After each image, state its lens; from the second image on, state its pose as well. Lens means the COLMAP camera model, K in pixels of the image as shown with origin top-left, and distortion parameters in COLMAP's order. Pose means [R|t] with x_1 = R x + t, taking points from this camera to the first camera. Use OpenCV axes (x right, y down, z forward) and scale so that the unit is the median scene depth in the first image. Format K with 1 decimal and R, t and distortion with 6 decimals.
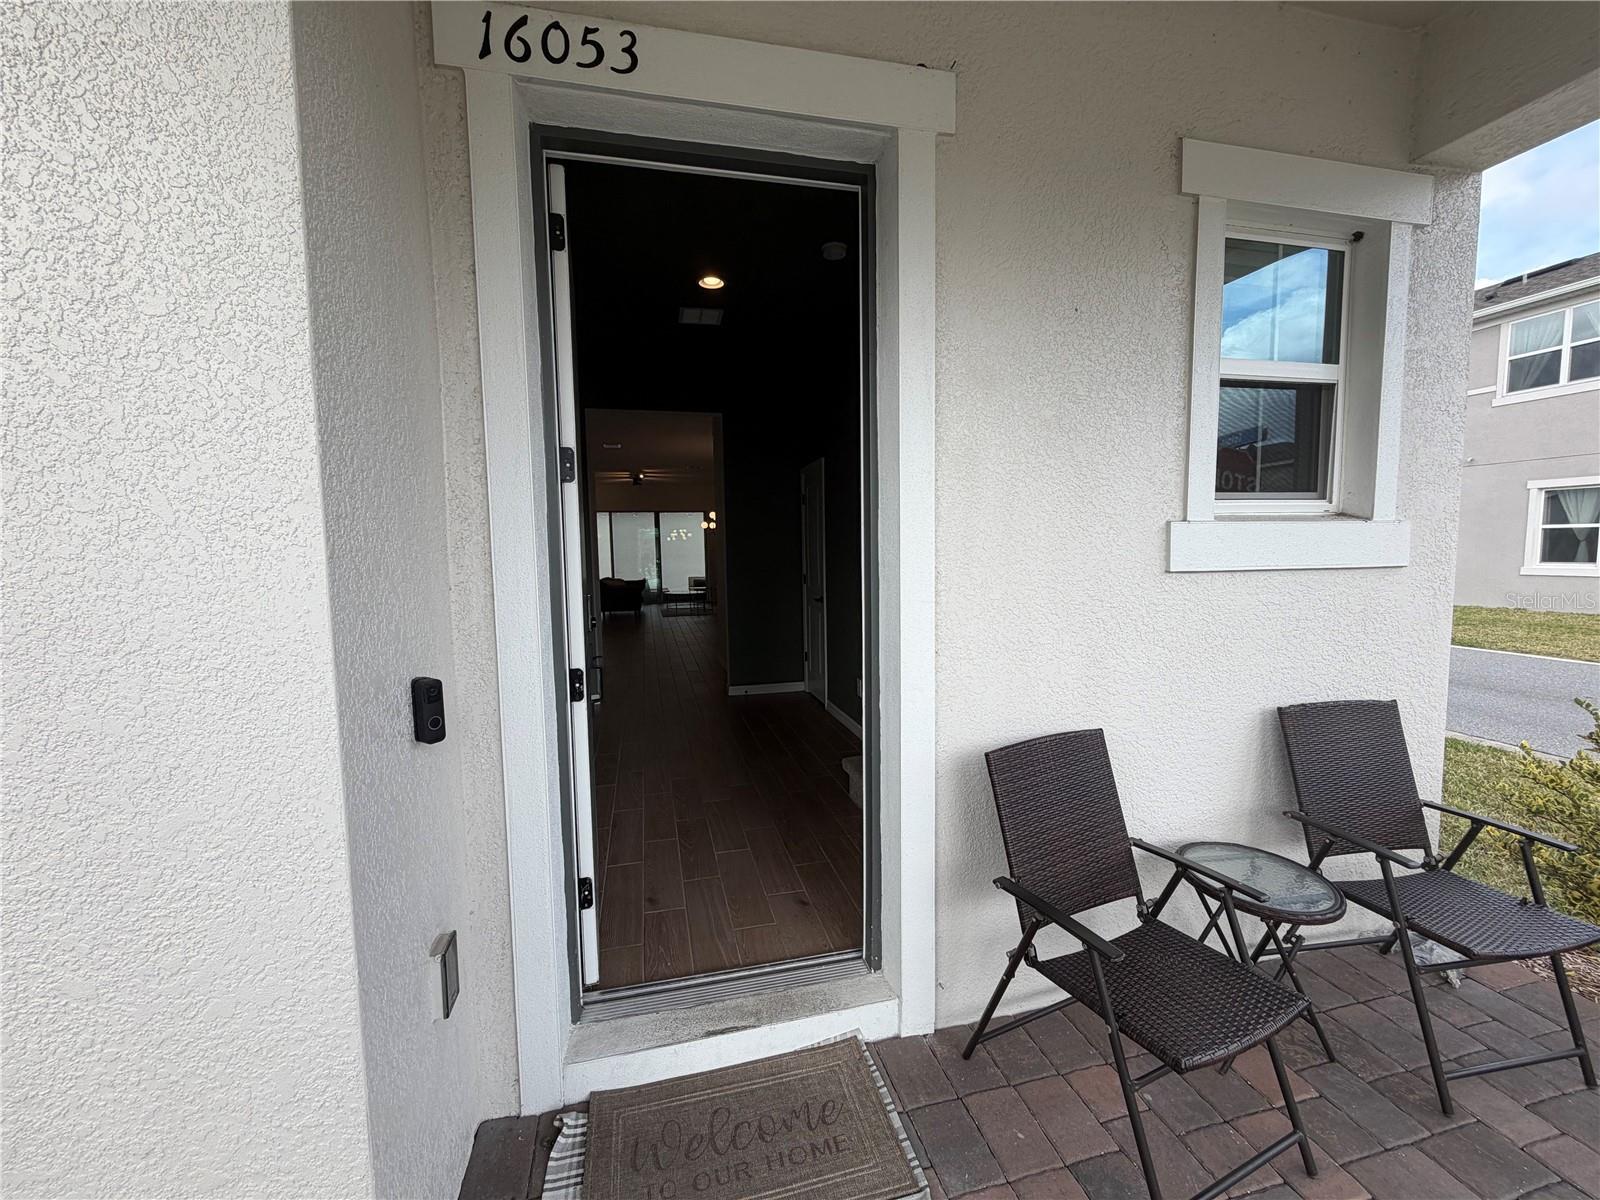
lens RADIAL K [[642.3, 0, 793.9], [0, 642.3, 600.1], [0, 0, 1]] dist [0.002098, -0.000247]
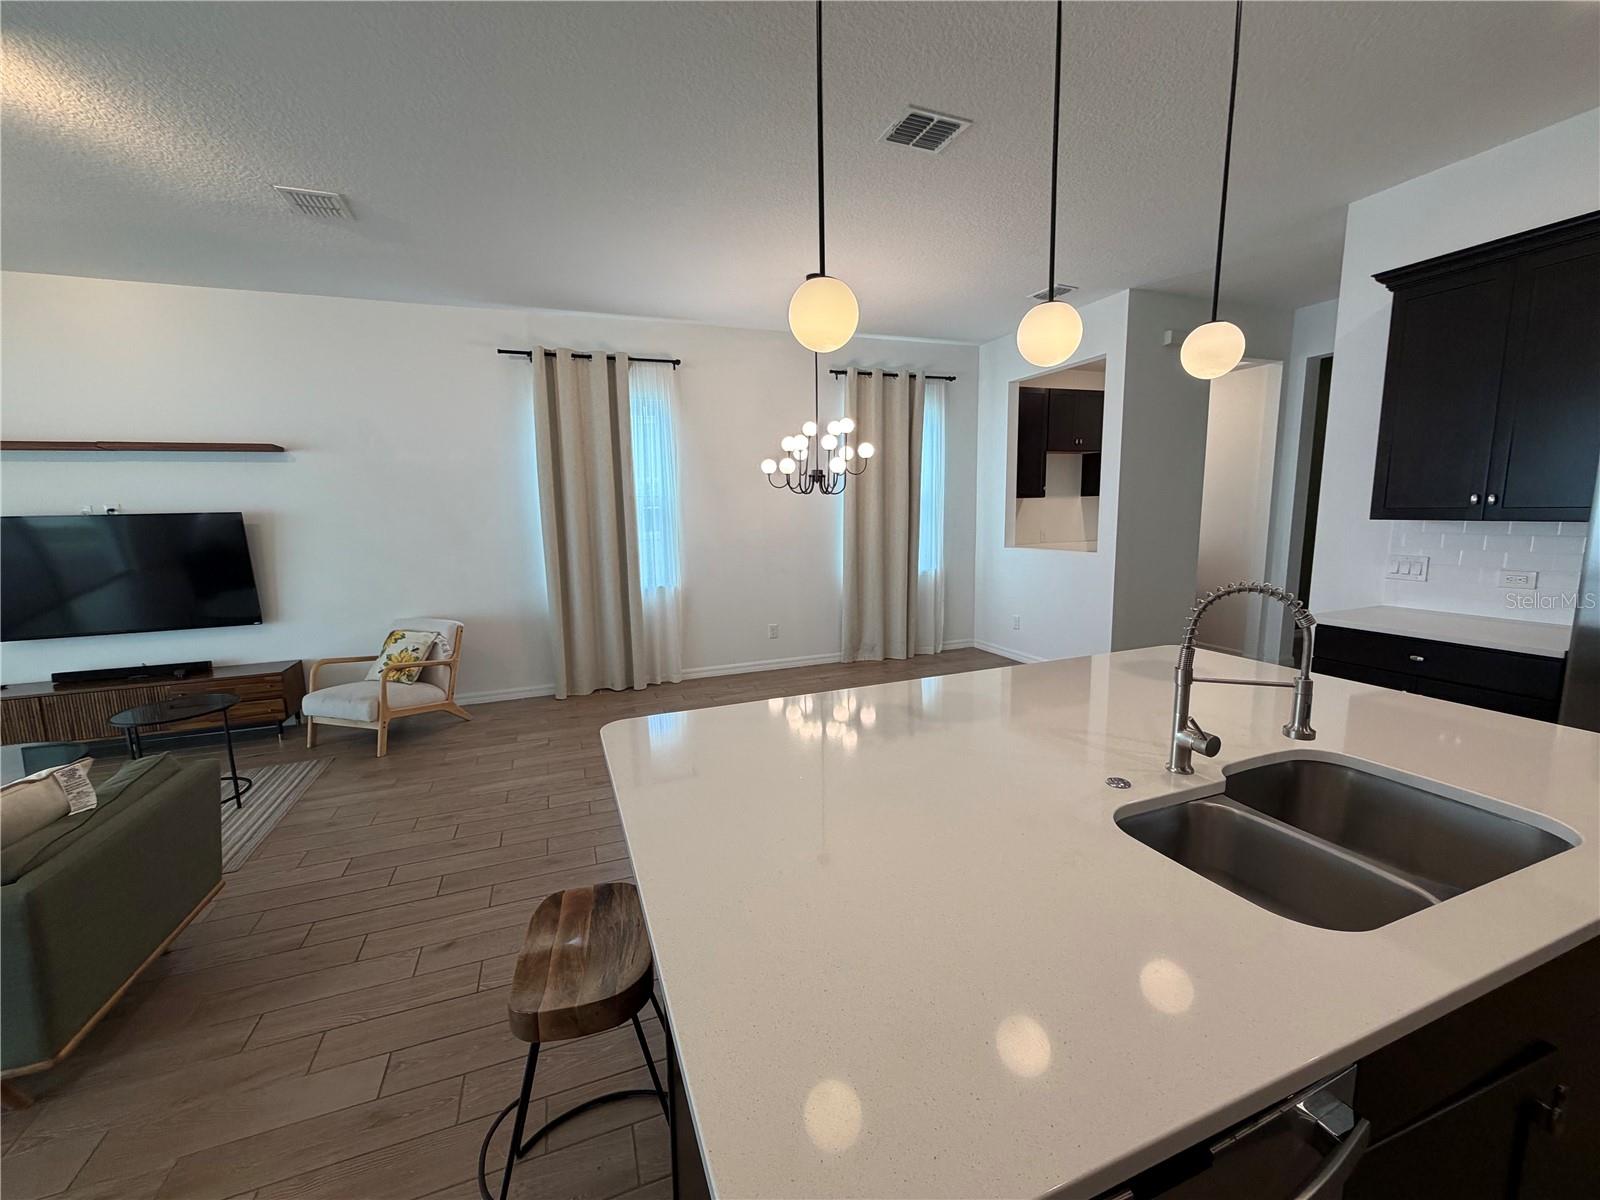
lens RADIAL K [[642.3, 0, 795.9], [0, 642.3, 600.2], [0, 0, 1]] dist [0.002098, -0.000247]
pose [[-0.129351, -0.127679, 0.983344, -0.411591], [0.105162, 0.984317, 0.141638, -0.070609], [-0.986007, 0.121731, -0.113895, 0.817403]]
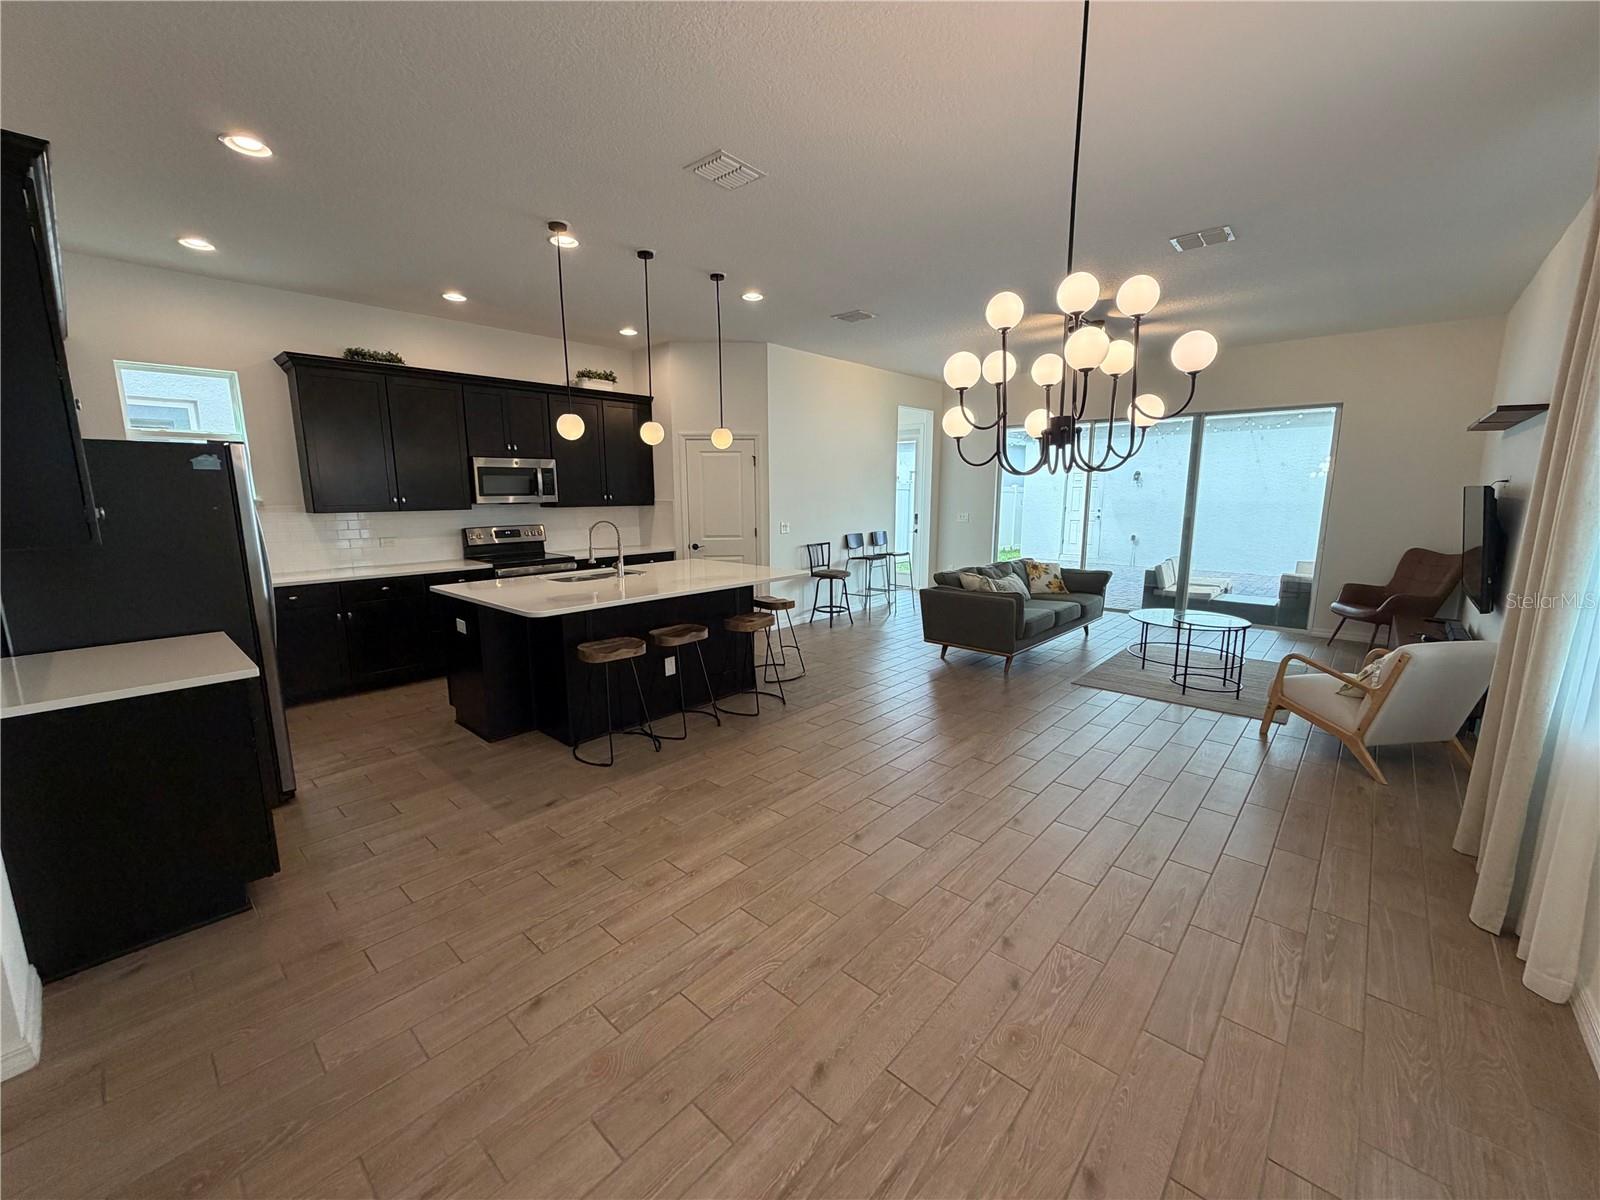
lens RADIAL K [[642.3, 0, 793.7], [0, 642.3, 603.8], [0, 0, 1]] dist [0.002098, -0.000247]
pose [[0.565687, 0.156556, -0.809622, 0.005602], [-0.071169, 0.987418, 0.141210, -0.064086], [0.821543, -0.022261, 0.569712, 0.630696]]
